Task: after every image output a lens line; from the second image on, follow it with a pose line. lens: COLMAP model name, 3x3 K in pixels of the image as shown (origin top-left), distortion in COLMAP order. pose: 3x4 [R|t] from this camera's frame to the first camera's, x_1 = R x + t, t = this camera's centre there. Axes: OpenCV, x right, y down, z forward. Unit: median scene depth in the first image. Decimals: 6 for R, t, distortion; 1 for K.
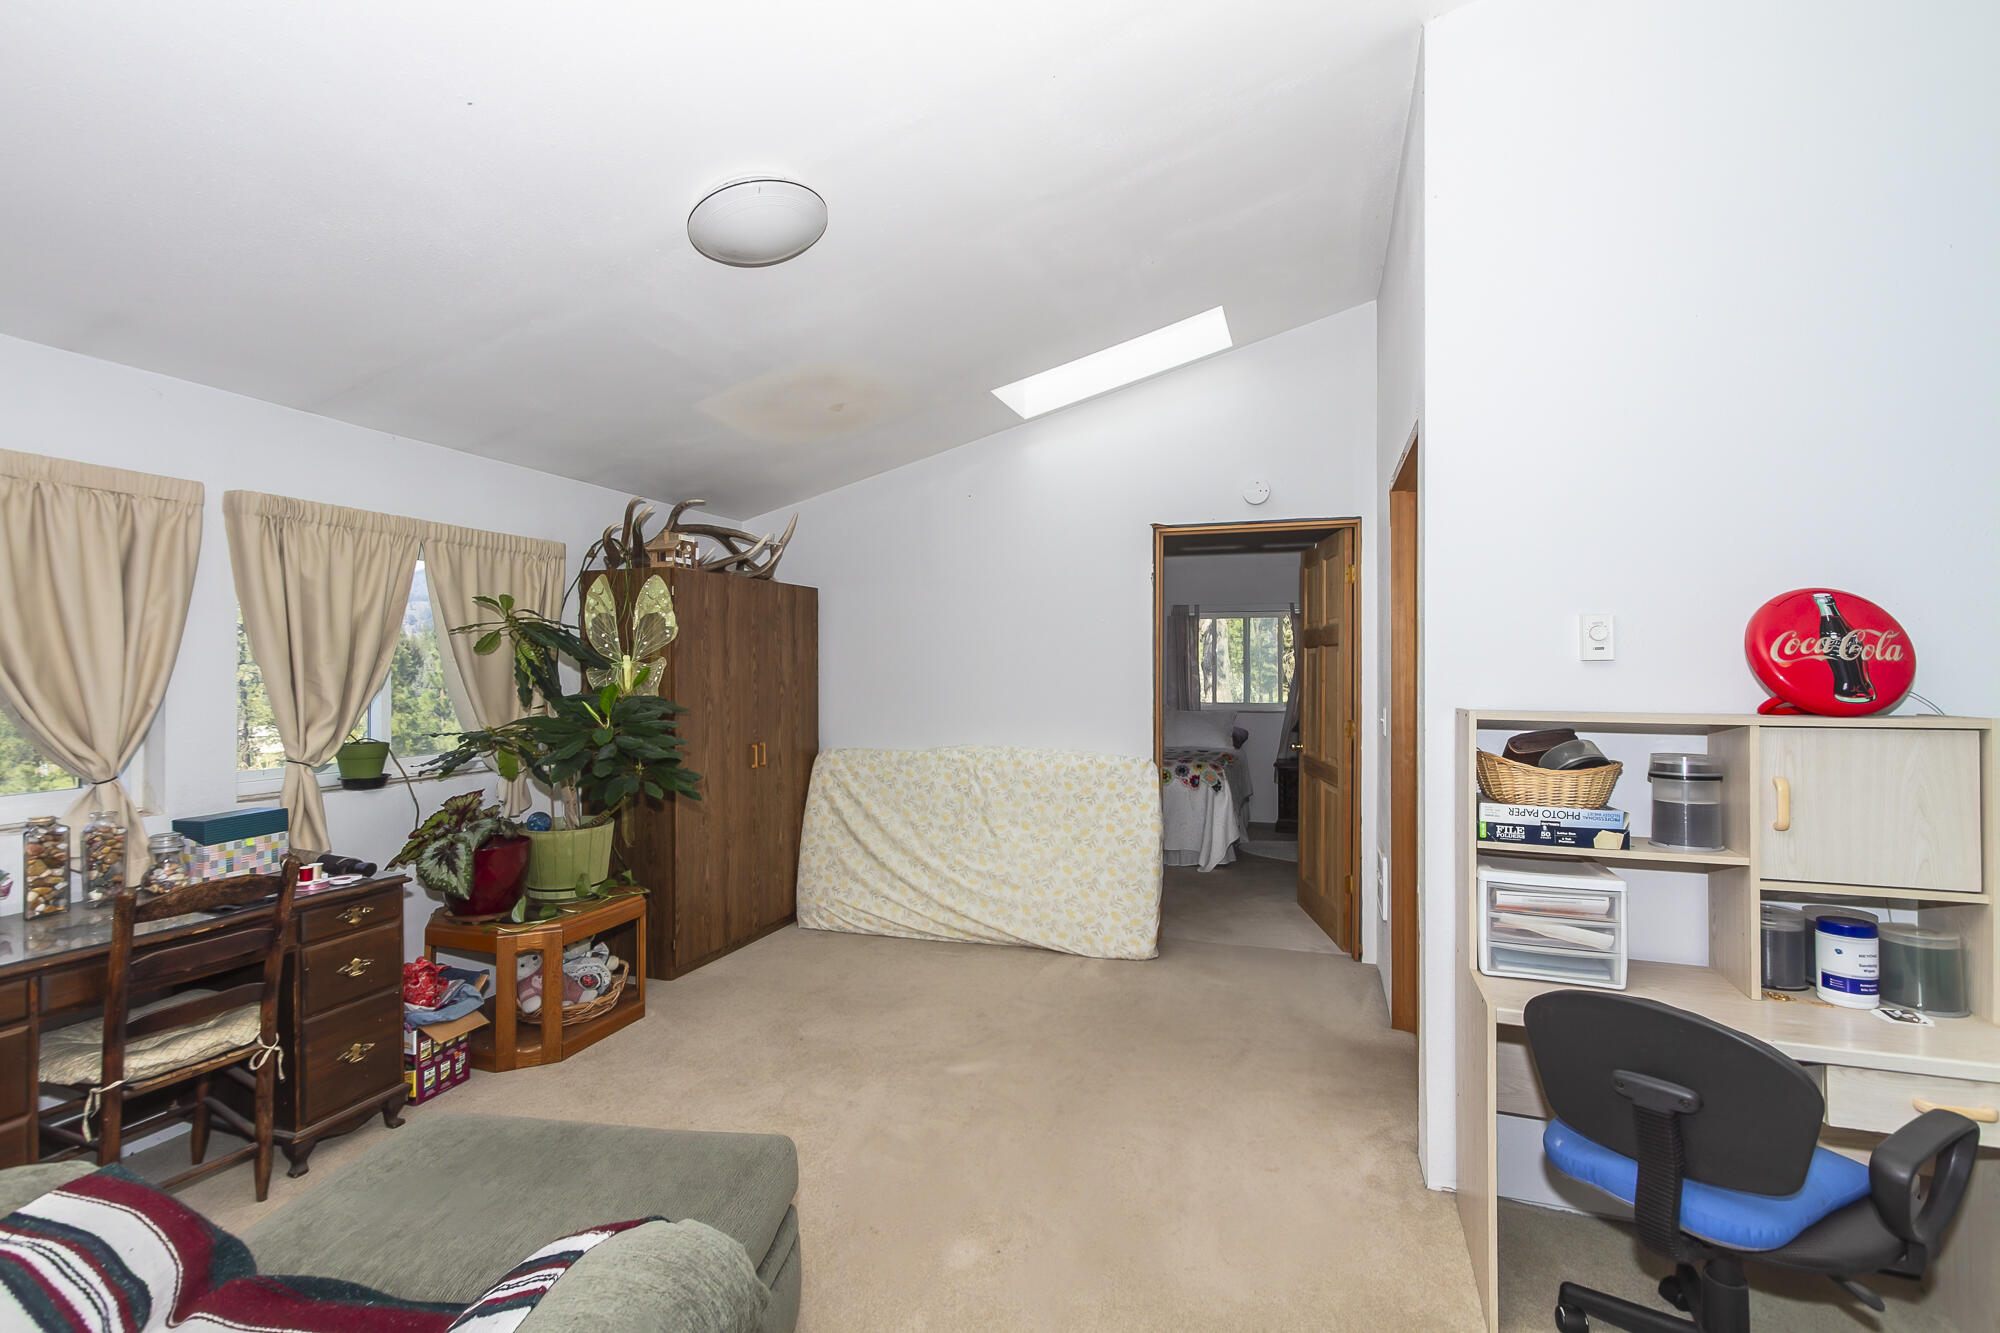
lens RADIAL K [[906.5, 0, 1000.0], [0, 906.5, 666.5], [0, 0, 1]] dist [0.012889, -0.000052]
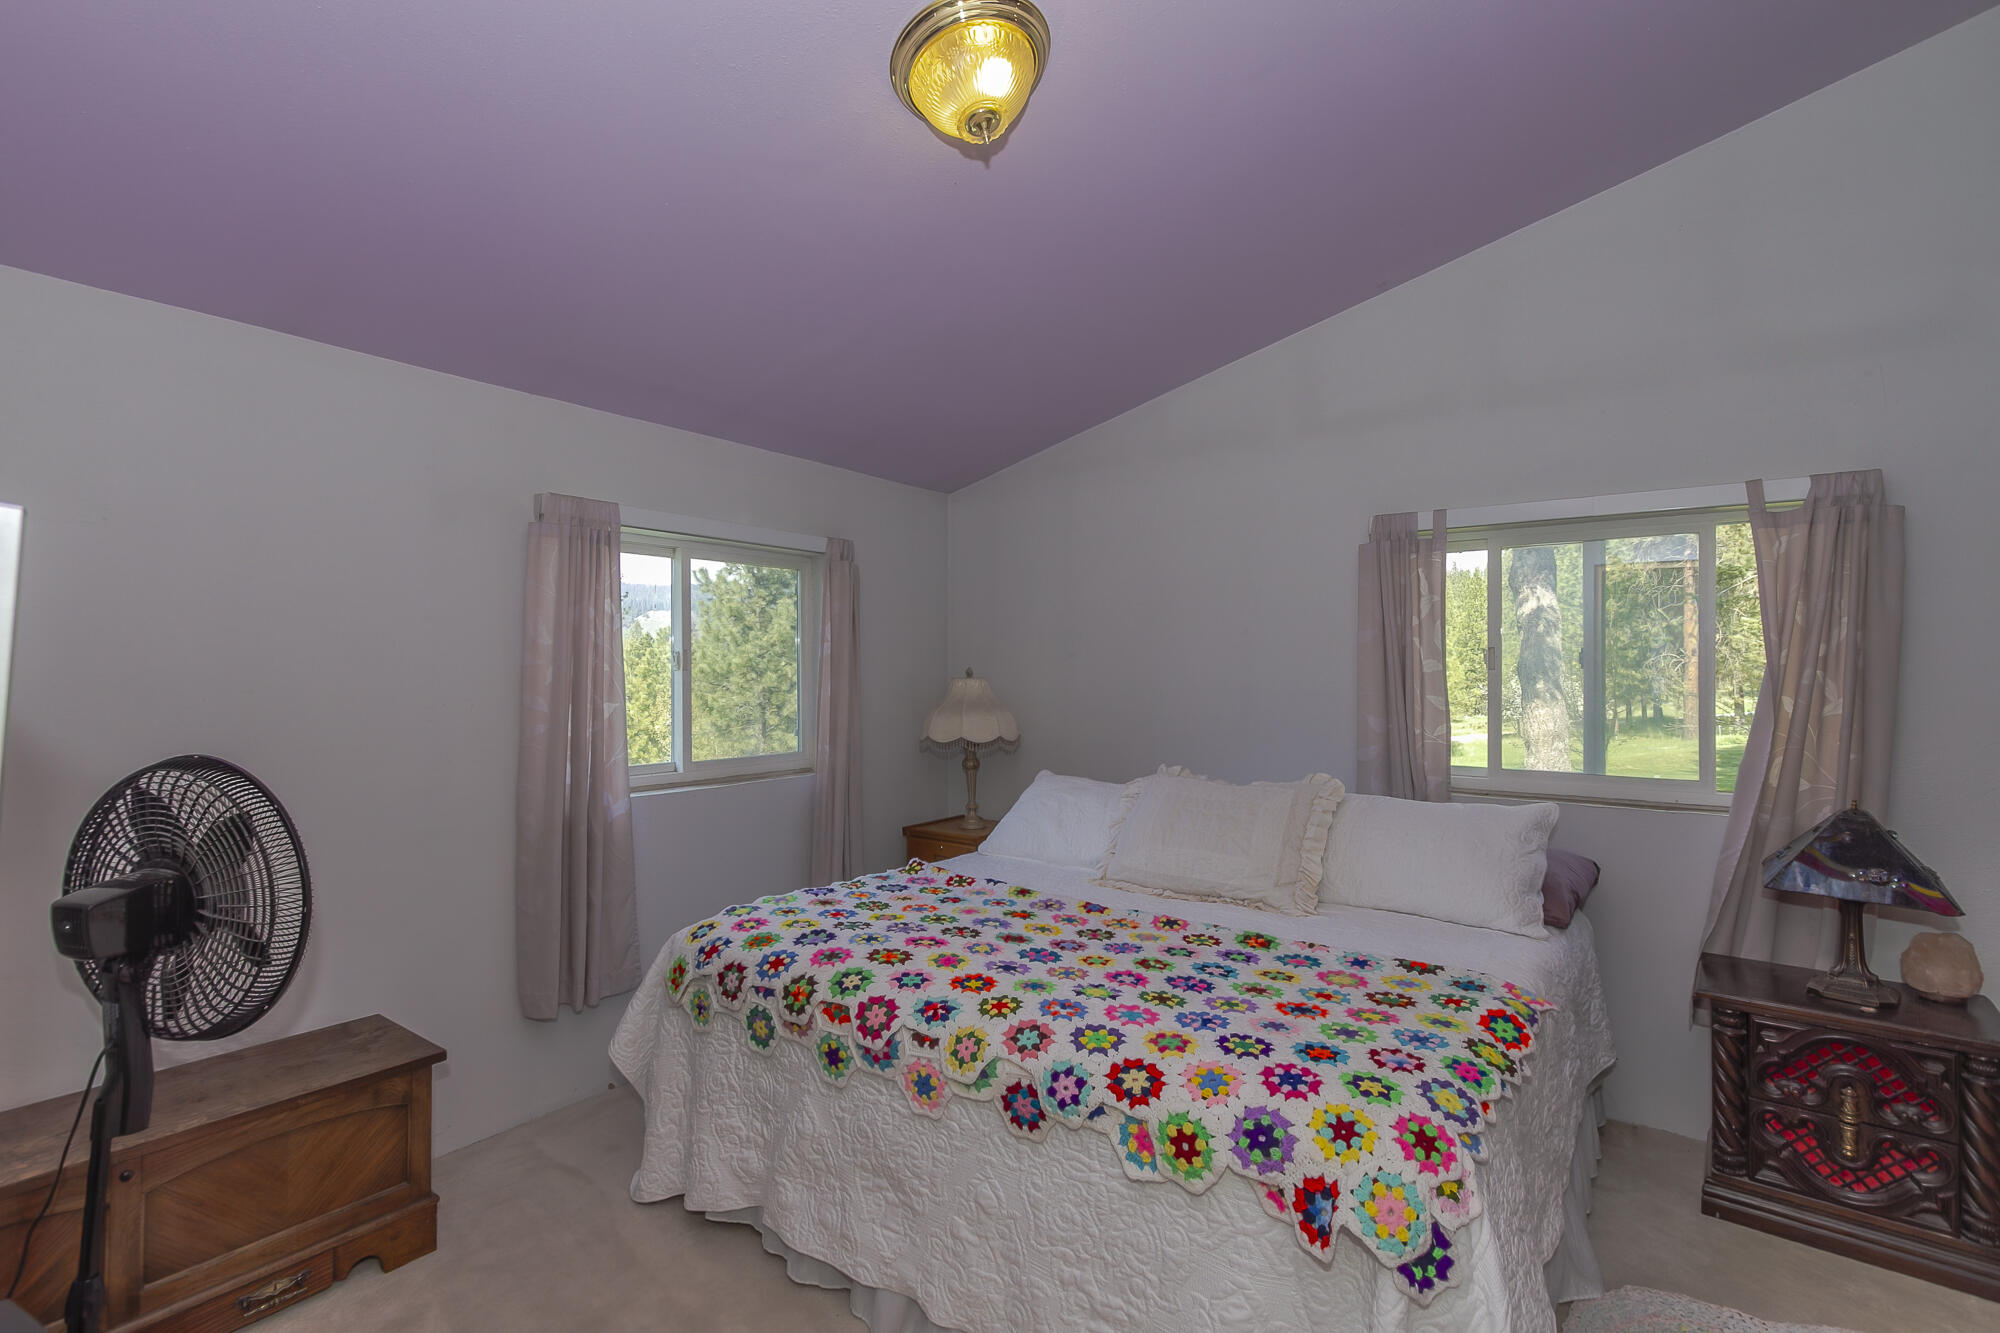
lens RADIAL K [[906.5, 0, 1000.0], [0, 906.5, 666.5], [0, 0, 1]] dist [0.012889, -0.000052]
pose [[0.952744, -0.000171, -0.303775, 0.174467], [-0.002745, 0.999954, -0.009171, 0.001770], [0.303763, 0.009571, 0.952700, 0.644899]]
